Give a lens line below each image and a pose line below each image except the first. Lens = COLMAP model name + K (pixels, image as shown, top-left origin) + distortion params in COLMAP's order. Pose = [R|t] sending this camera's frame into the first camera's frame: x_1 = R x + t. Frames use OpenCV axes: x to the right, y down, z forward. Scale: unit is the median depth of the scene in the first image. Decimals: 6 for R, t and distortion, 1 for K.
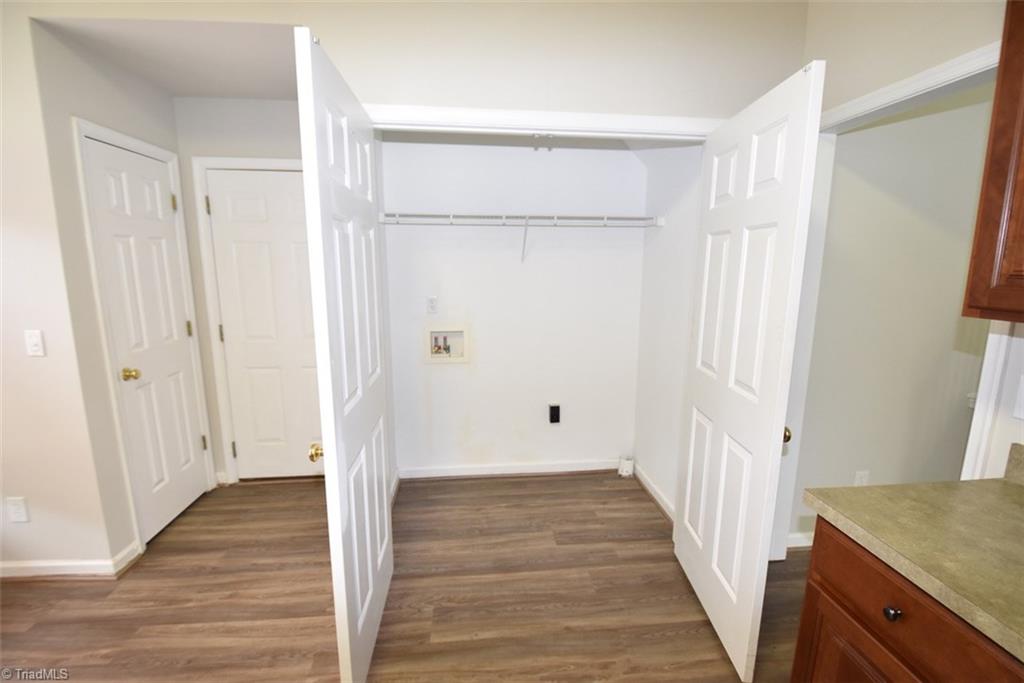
lens RADIAL K [[455.1, 0, 518.5], [0, 455.1, 347.8], [0, 0, 1]] dist [-0.009839, -0.004787]
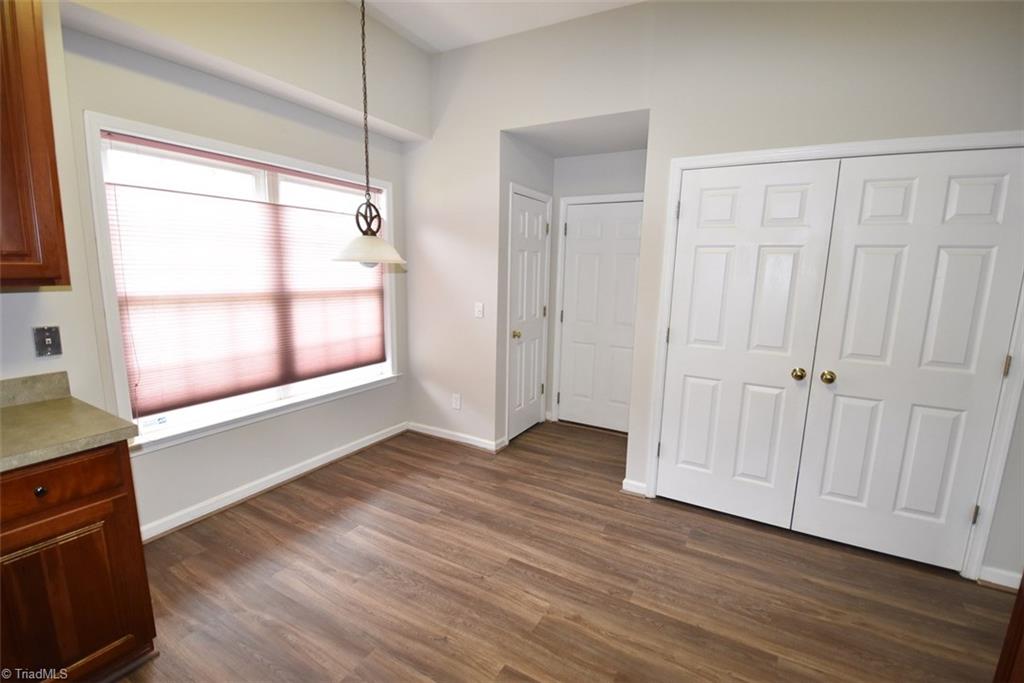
lens RADIAL K [[455.1, 0, 510.0], [0, 455.1, 346.3], [0, 0, 1]] dist [-0.009839, -0.004787]
pose [[0.811001, 0.112264, -0.574172, 0.073344], [-0.127985, 0.991689, 0.013122, 0.081756], [0.570874, 0.062844, 0.818629, -0.361785]]
